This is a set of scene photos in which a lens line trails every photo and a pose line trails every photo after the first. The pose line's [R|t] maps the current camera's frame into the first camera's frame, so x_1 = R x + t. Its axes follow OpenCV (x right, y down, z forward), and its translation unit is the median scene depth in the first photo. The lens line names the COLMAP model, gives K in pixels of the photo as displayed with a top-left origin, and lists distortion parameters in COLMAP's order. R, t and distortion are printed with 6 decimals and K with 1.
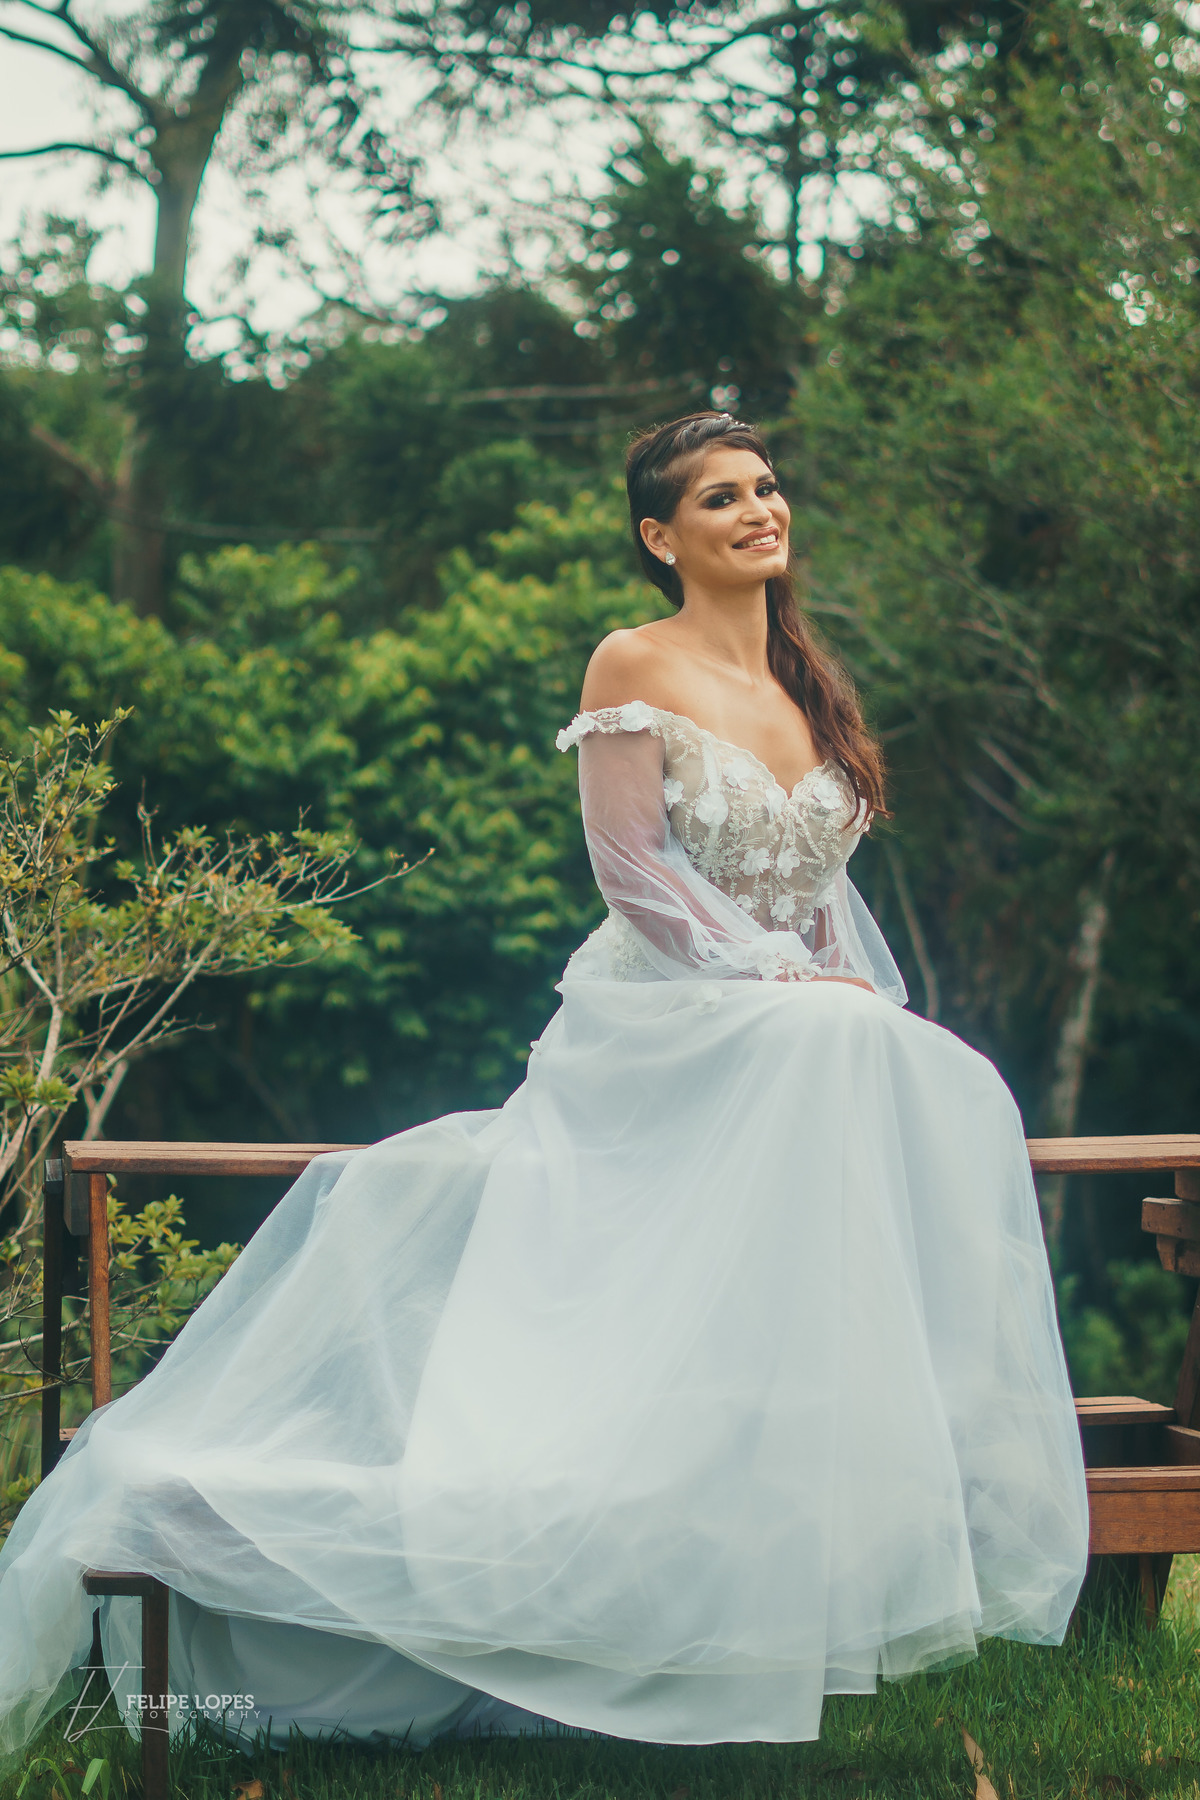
lens RADIAL K [[4110.8, 0, 600.0], [0, 4110.8, 900.0], [0, 0, 1]] dist [0.017809, 0.036558]
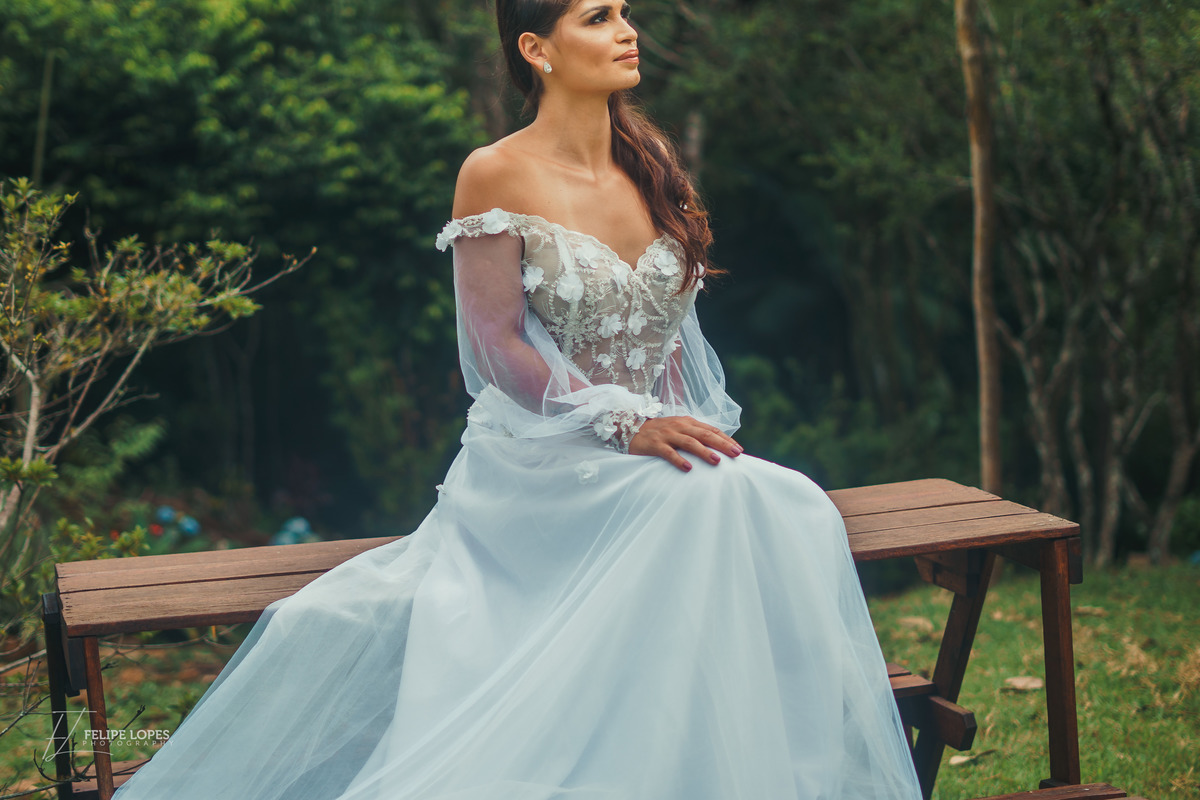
lens RADIAL K [[2544.7, 0, 600.0], [0, 2544.7, 400.0], [0, 0, 1]] dist [-0.037622, 0.508295]
pose [[0.993742, -0.071838, 0.085529, -0.022485], [0.060909, 0.990390, 0.124164, -0.057802], [-0.093627, -0.118178, 0.988569, 0.178784]]
